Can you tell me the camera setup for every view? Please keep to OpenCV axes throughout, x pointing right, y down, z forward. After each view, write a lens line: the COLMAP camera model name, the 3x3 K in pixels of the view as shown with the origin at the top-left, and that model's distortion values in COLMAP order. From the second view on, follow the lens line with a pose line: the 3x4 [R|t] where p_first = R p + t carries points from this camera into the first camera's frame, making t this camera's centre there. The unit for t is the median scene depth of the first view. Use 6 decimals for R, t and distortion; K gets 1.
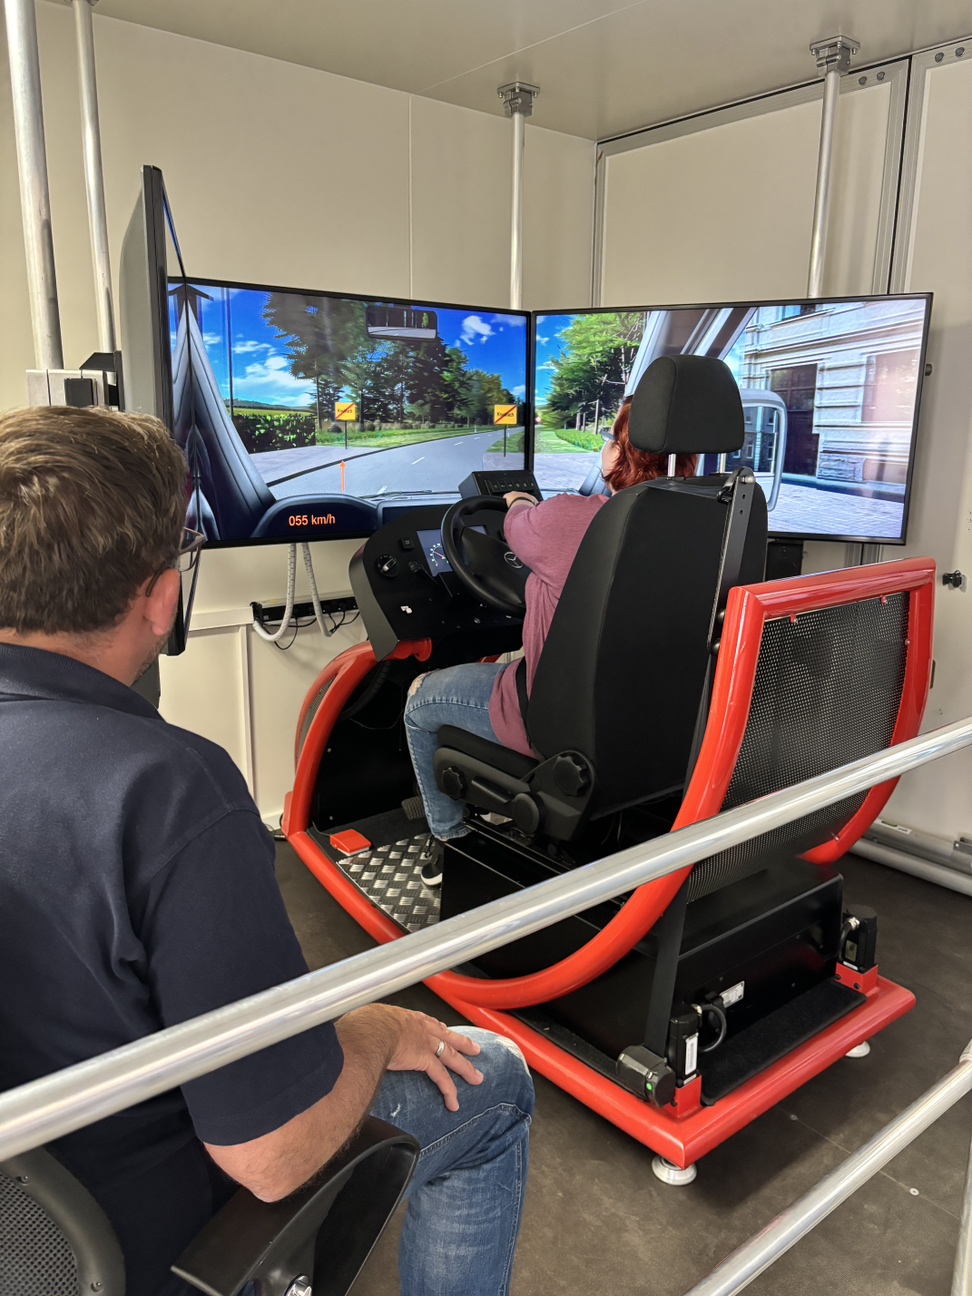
lens RADIAL K [[995.4, 0, 490.3], [0, 995.4, 652.3], [0, 0, 1]] dist [0.011088, 0.002167]
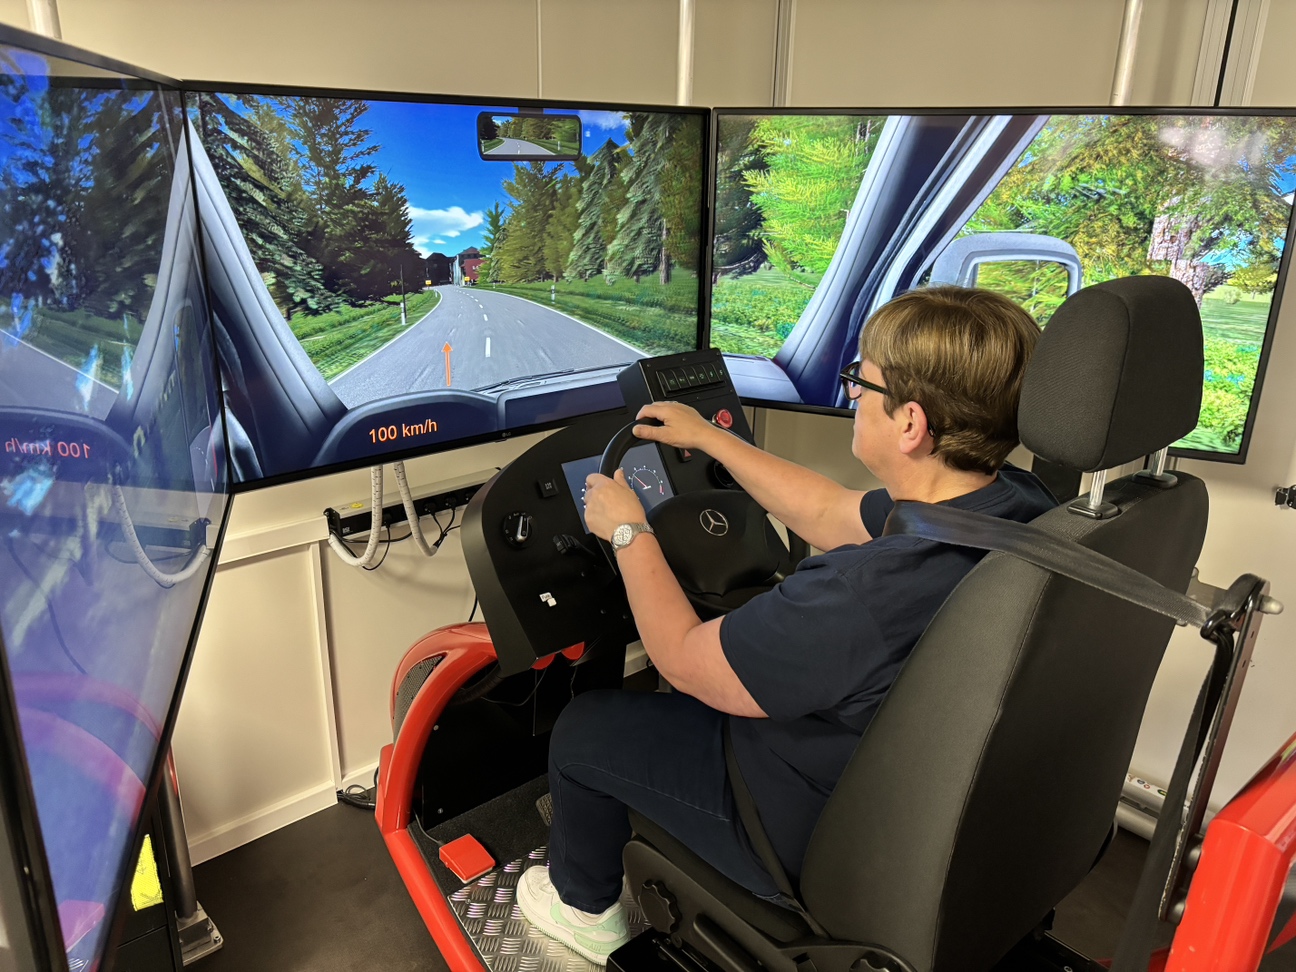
lens RADIAL K [[995.4, 0, 642.7], [0, 995.4, 480.8], [0, 0, 1]] dist [0.011088, 0.002167]
pose [[0.999153, -0.005926, 0.040723, -0.040839], [0.001893, 0.995149, 0.098364, -0.160815], [-0.041108, -0.098204, 0.994317, 0.296637]]
